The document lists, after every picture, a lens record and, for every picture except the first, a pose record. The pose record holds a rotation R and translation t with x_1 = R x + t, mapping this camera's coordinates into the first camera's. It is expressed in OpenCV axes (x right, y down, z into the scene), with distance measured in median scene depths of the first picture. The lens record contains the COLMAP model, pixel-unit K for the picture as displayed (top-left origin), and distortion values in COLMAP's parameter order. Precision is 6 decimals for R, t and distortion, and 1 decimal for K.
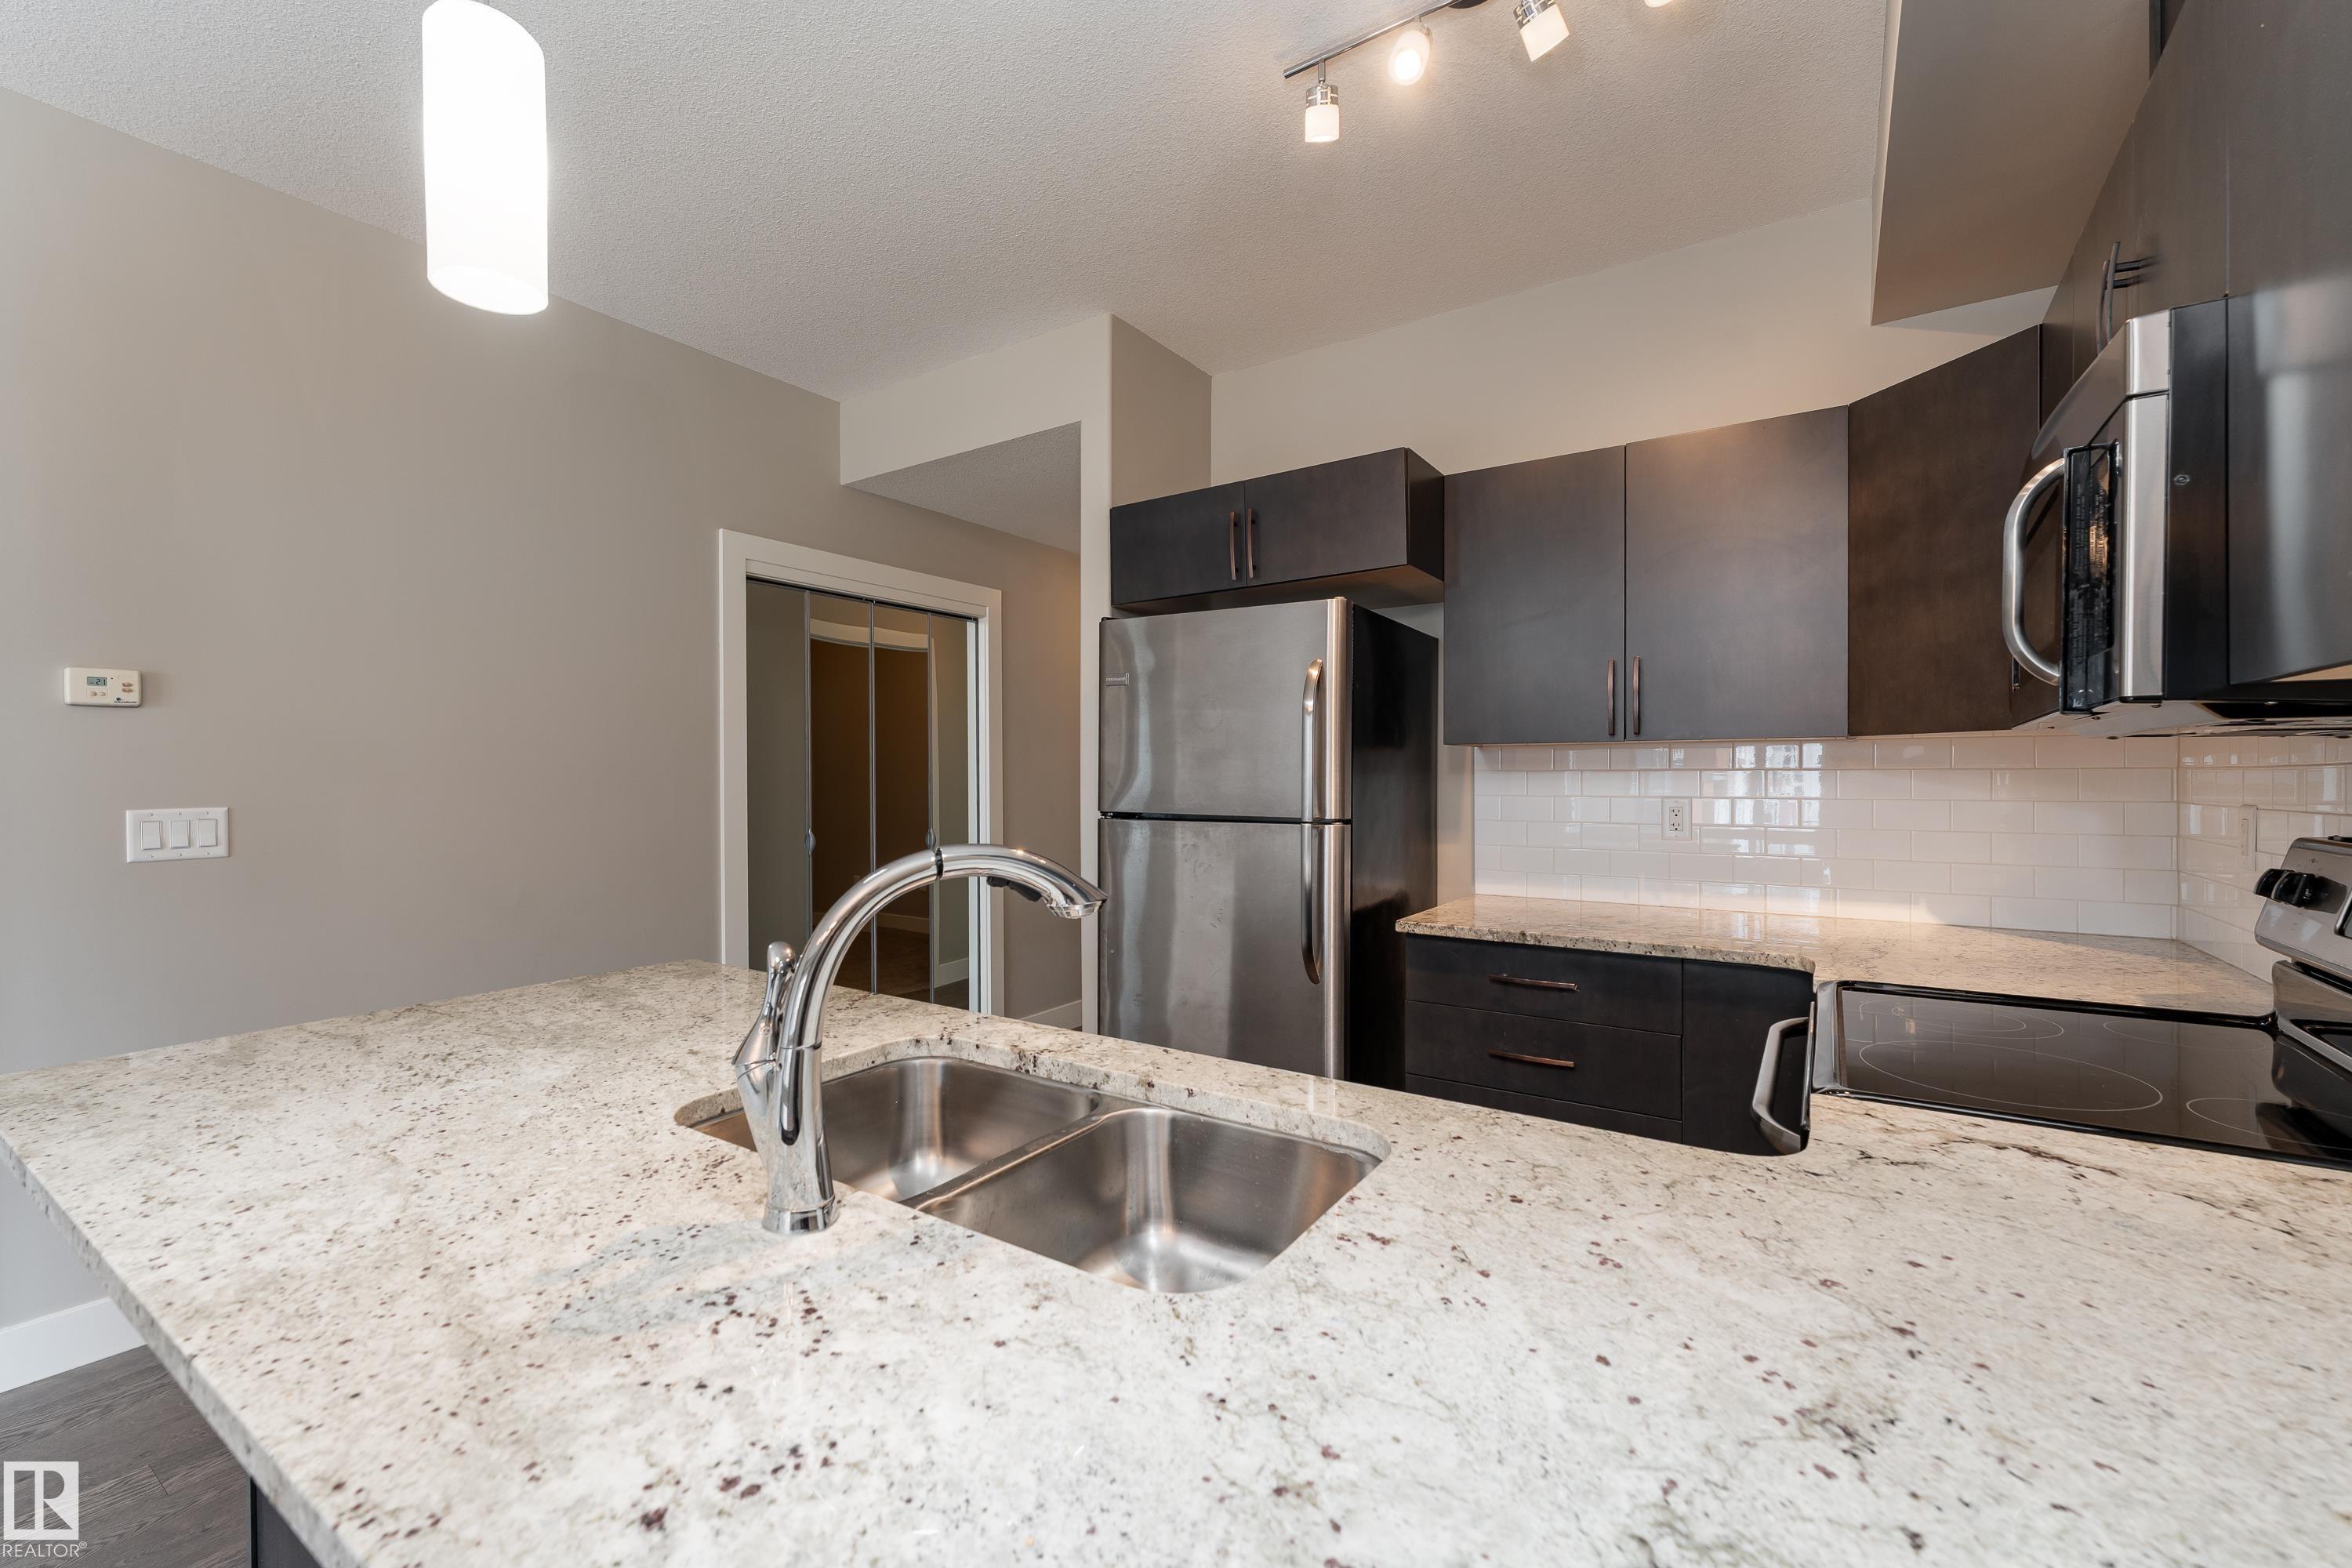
lens RADIAL K [[972.1, 0, 1157.4], [0, 972.1, 778.6], [0, 0, 1]] dist [0.000576, -0.000097]
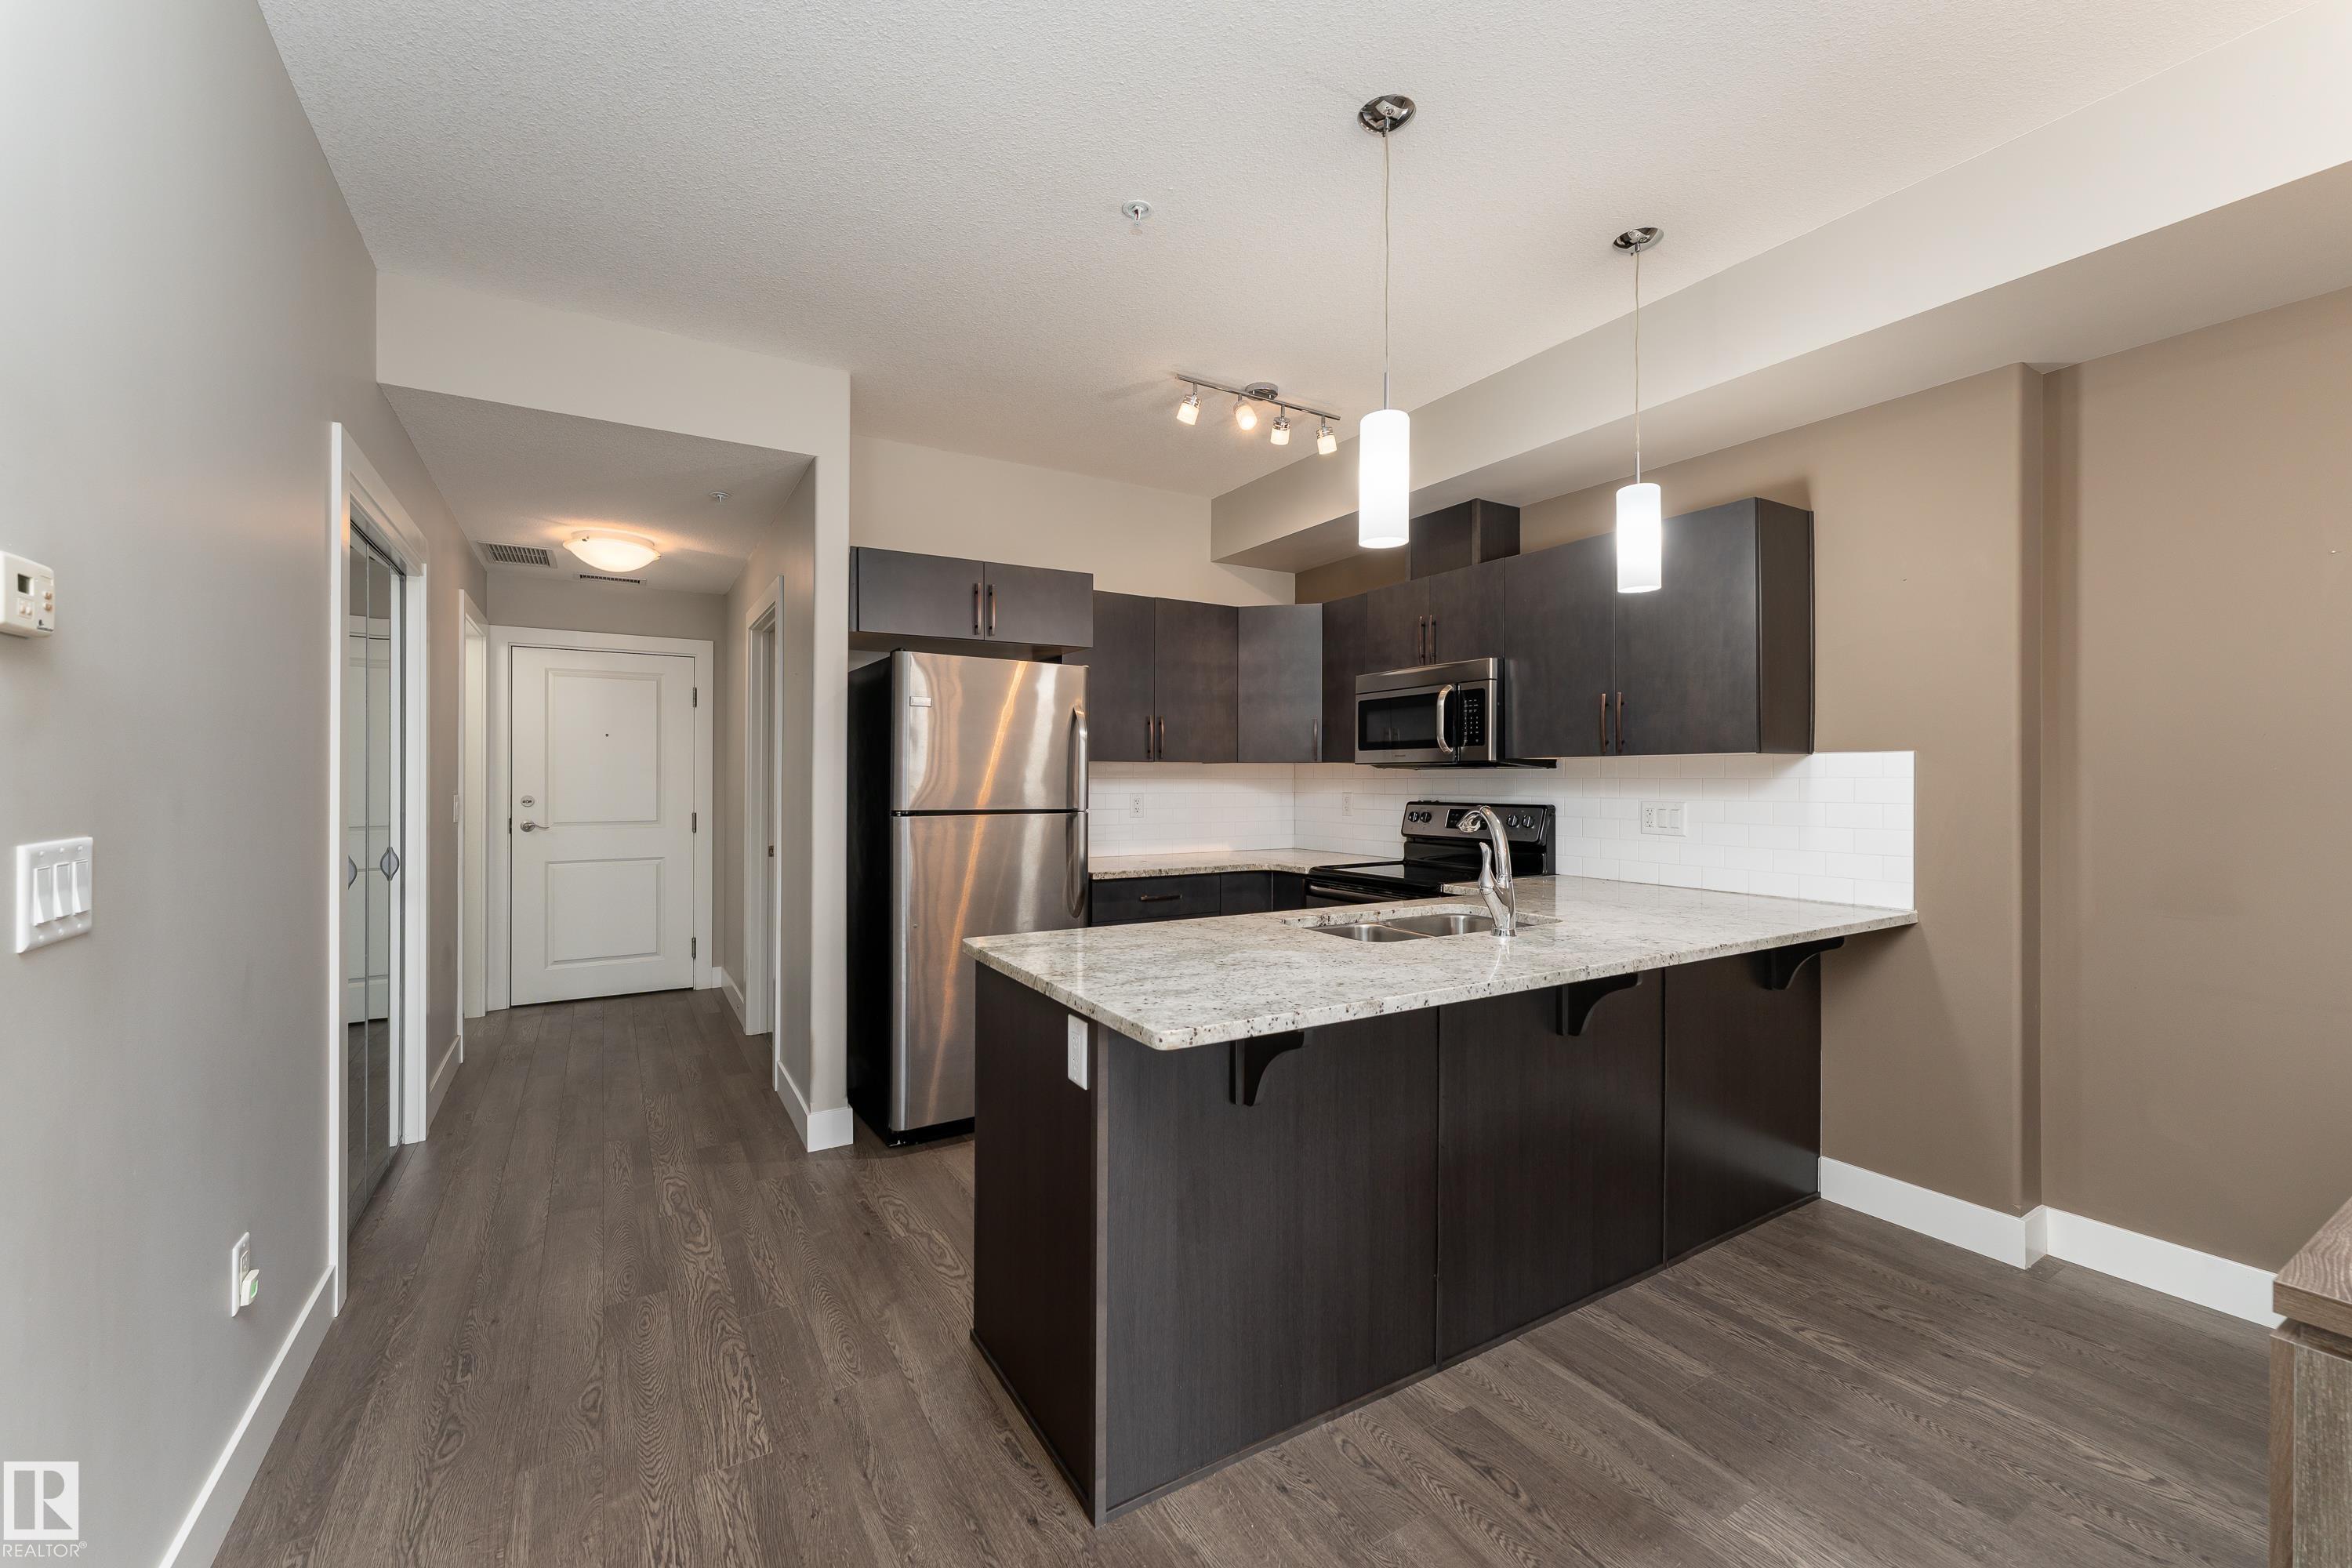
lens RADIAL K [[937.4, 0, 1171.1], [0, 937.4, 775.6], [0, 0, 1]] dist [0.001036, 0.000155]
pose [[0.422974, 0.006828, 0.906116, -1.383718], [0.000114, 0.999971, -0.007588, 0.000276], [-0.906142, 0.003313, 0.422962, 0.304224]]
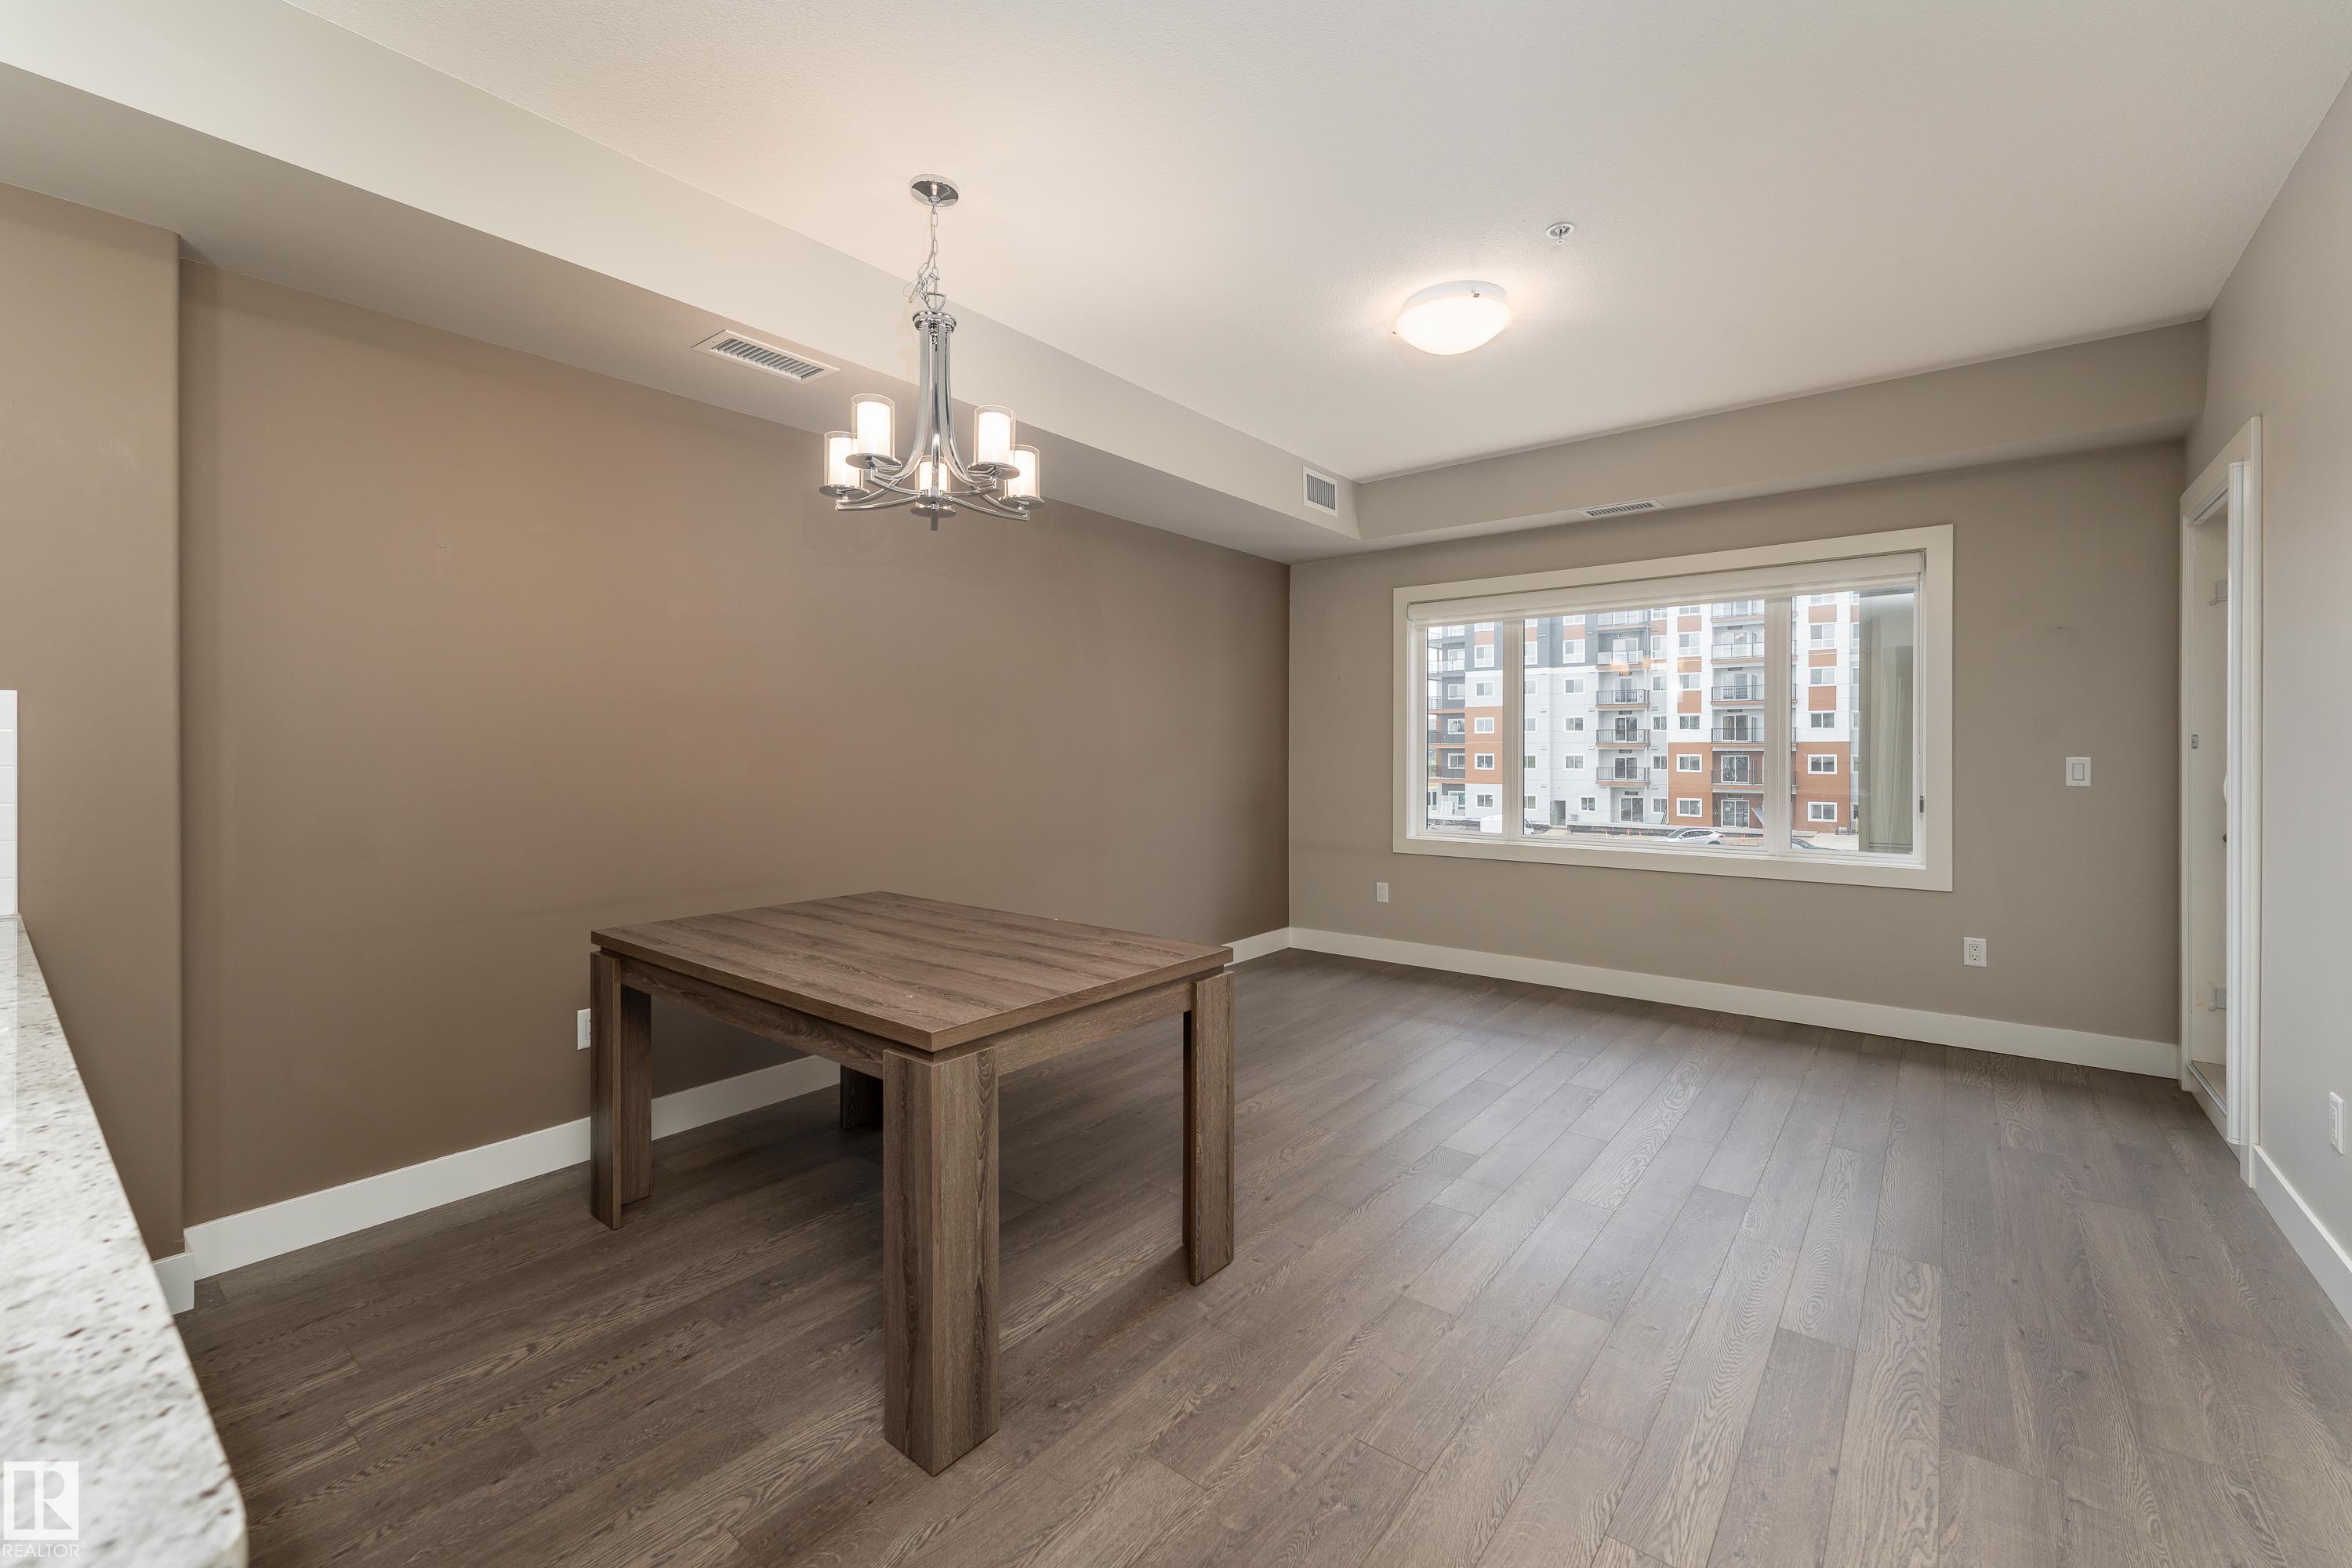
lens RADIAL K [[963.0, 0, 1181.3], [0, 963.0, 750.8], [0, 0, 1]] dist [0.001077, 0.000271]
pose [[-0.996603, 0.003350, 0.082290, -0.961477], [0.003955, 0.999966, 0.007192, 0.014182], [-0.082264, 0.007493, -0.996582, 0.811318]]
